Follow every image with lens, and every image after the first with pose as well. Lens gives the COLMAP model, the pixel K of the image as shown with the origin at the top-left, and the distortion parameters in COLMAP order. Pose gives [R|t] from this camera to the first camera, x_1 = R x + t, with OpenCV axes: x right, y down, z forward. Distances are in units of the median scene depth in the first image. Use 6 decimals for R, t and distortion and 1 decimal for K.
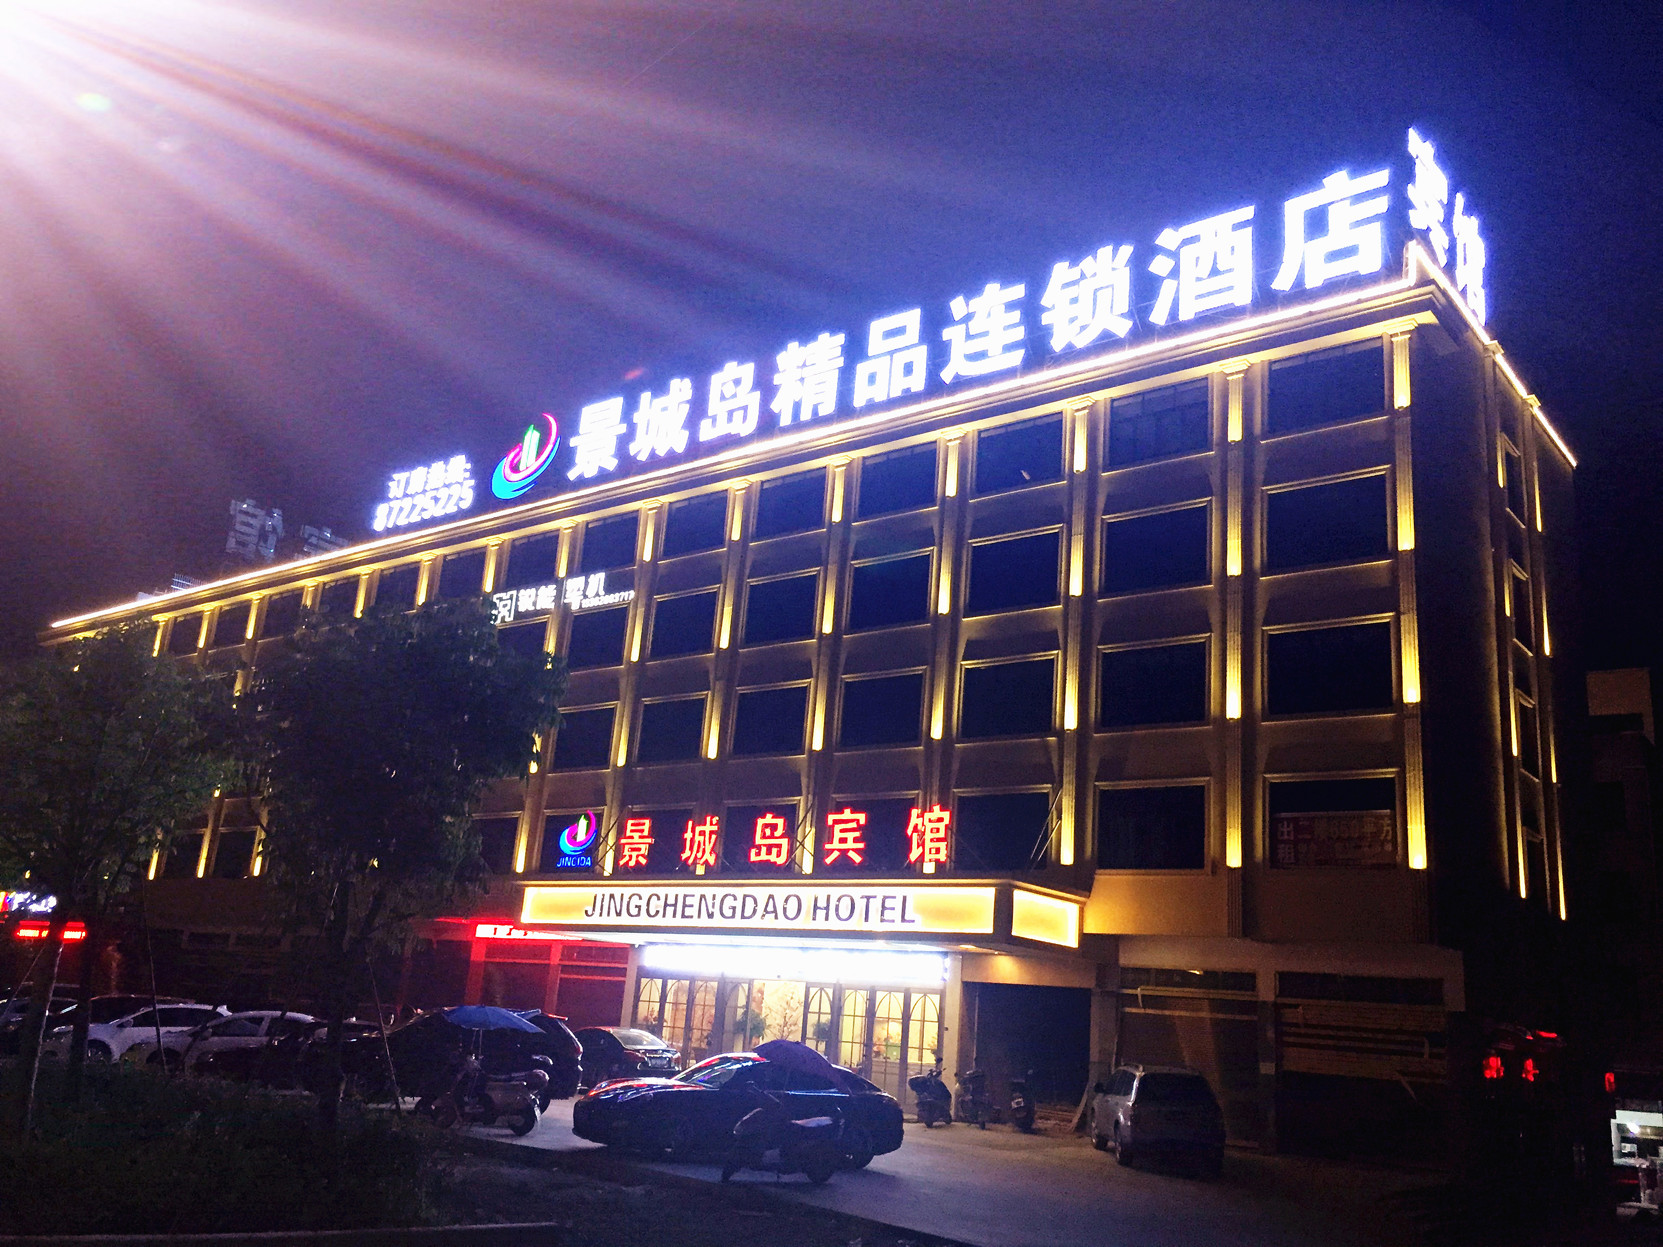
lens RADIAL K [[1436.5, 0, 822.1], [0, 1436.5, 618.6], [0, 0, 1]] dist [0.041070, -0.032293]
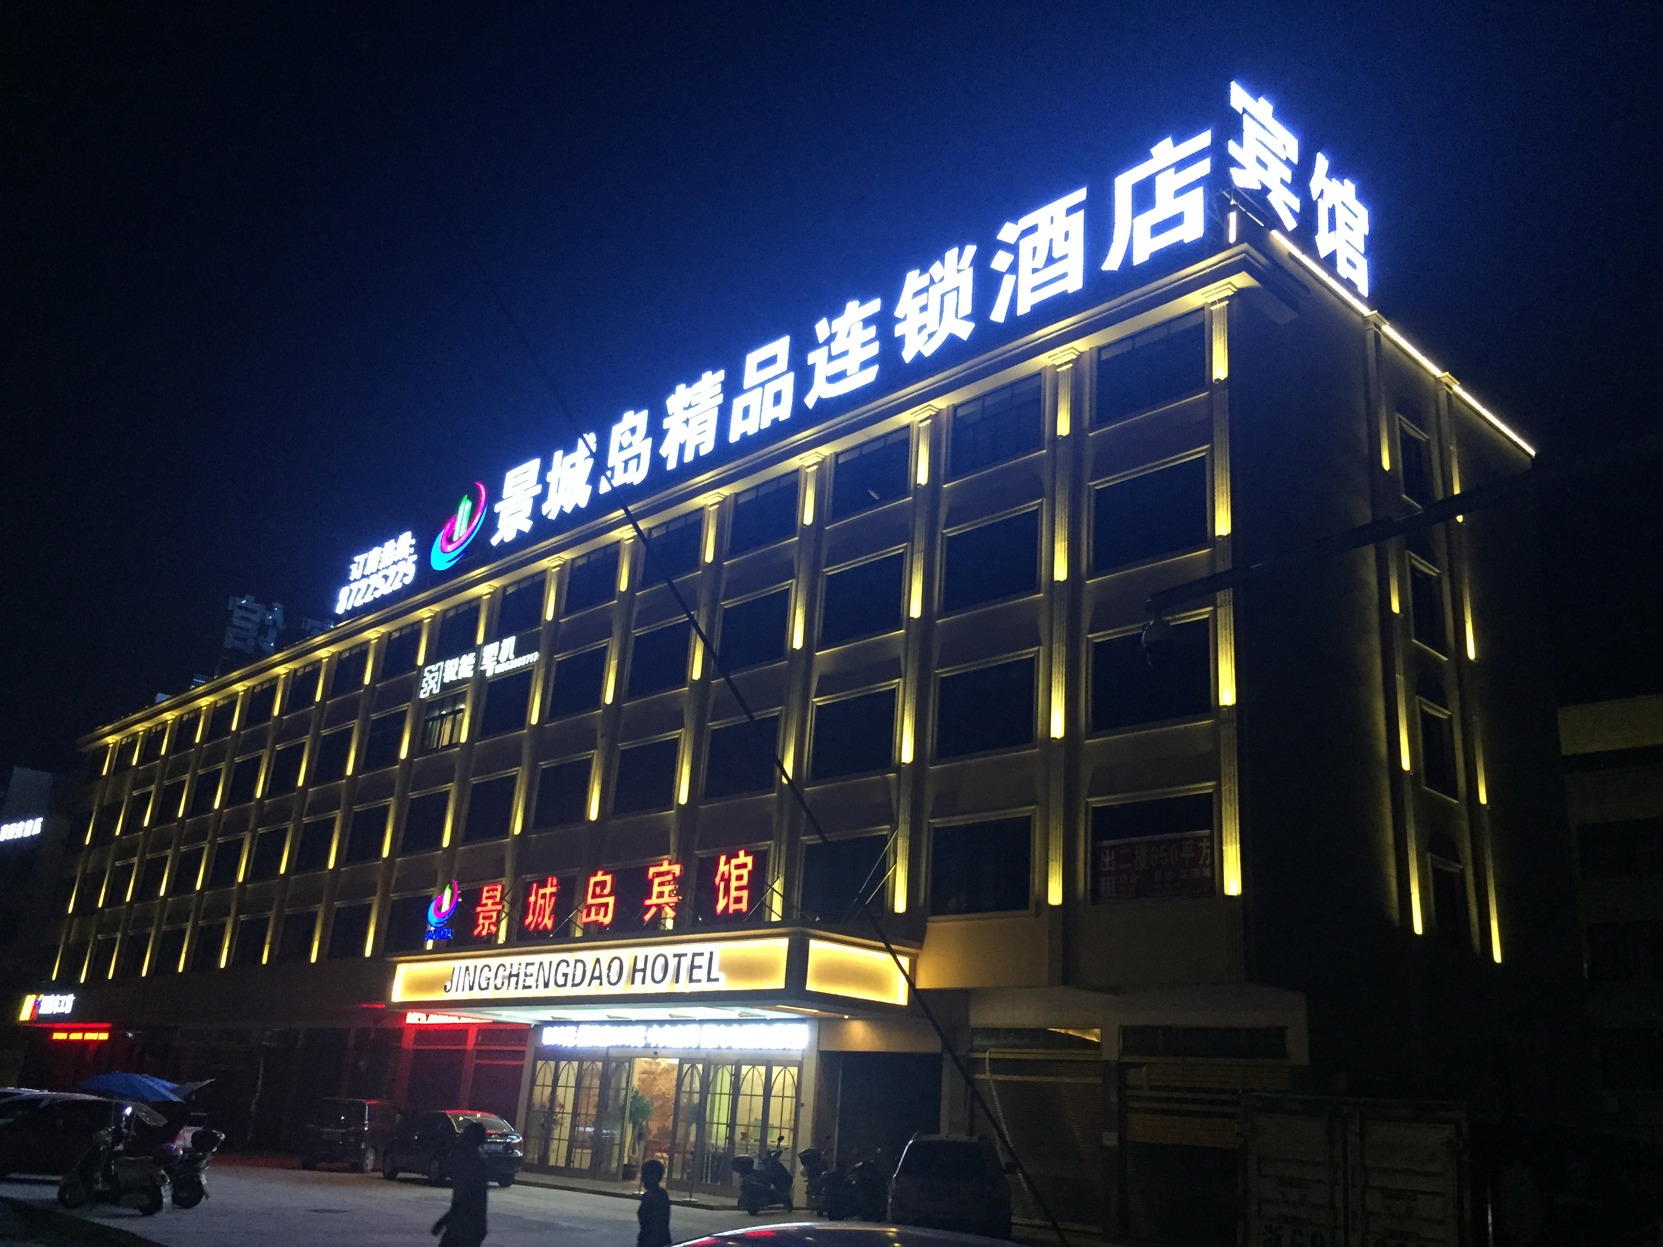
lens RADIAL K [[1436.5, 0, 834.8], [0, 1436.5, 619.1], [0, 0, 1]] dist [0.041070, -0.032293]
pose [[0.991758, -0.054726, -0.115852, 0.222954], [0.046515, 0.996288, -0.072434, 0.046819], [0.119386, 0.066448, 0.990622, 0.084034]]
